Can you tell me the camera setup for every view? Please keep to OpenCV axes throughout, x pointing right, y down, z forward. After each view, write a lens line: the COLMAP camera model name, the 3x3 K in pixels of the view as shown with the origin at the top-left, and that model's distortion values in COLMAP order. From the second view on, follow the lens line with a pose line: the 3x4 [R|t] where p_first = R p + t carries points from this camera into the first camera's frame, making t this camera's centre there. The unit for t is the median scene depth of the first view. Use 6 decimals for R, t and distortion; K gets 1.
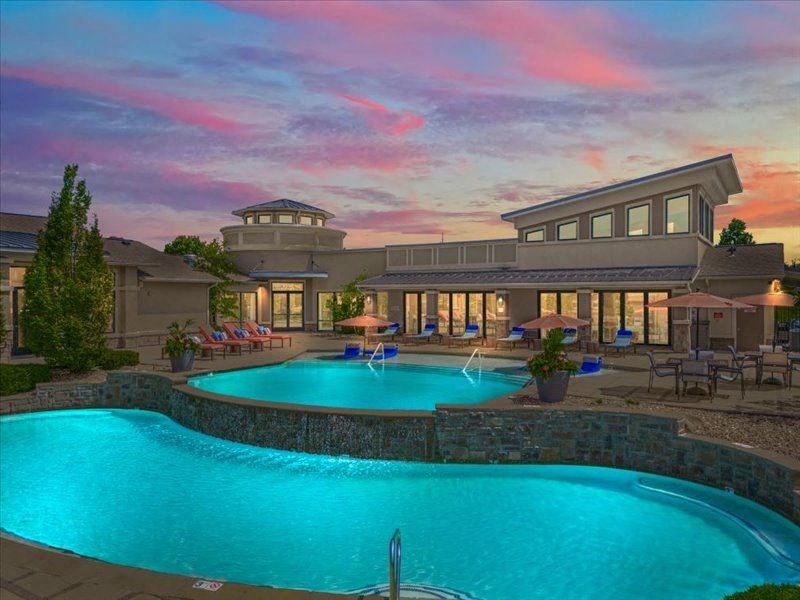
lens RADIAL K [[586.8, 0, 412.1], [0, 586.8, 299.2], [0, 0, 1]] dist [0.012207, 0.002059]
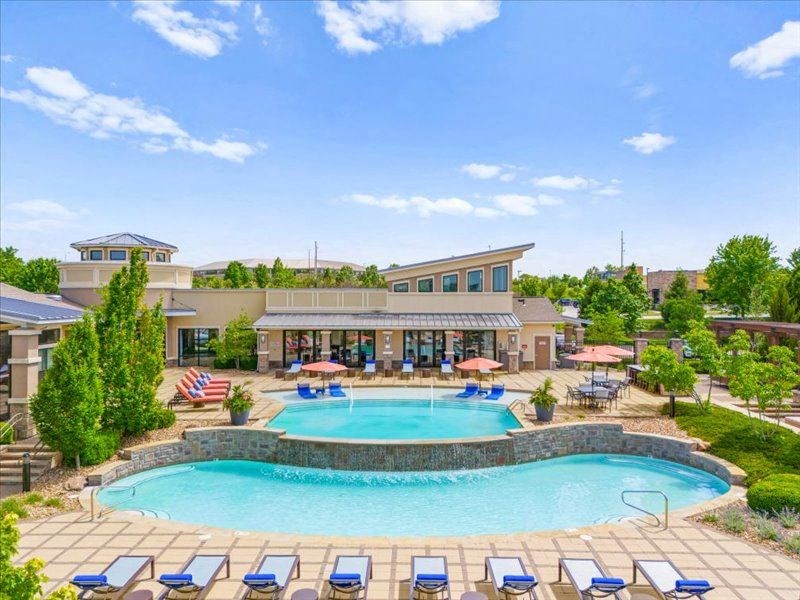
lens RADIAL K [[586.8, 0, 412.1], [0, 586.8, 299.2], [0, 0, 1]] dist [0.012207, 0.002059]
pose [[0.858889, 0.001940, 0.512158, -1.087246], [-0.002249, 0.999997, -0.000015, -0.202235], [-0.512156, -0.001139, 0.858892, -0.314188]]
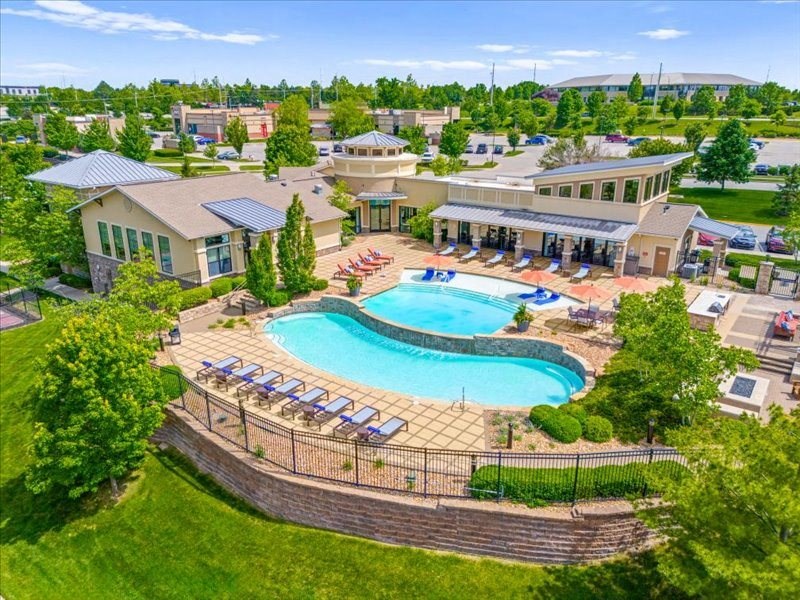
lens RADIAL K [[586.8, 0, 412.1], [0, 586.8, 299.2], [0, 0, 1]] dist [0.012207, 0.002059]
pose [[0.997092, 0.033331, -0.068531, -0.066807], [-0.010184, 0.949491, 0.313630, -0.799975], [0.075524, -0.312020, 0.947069, -1.474794]]
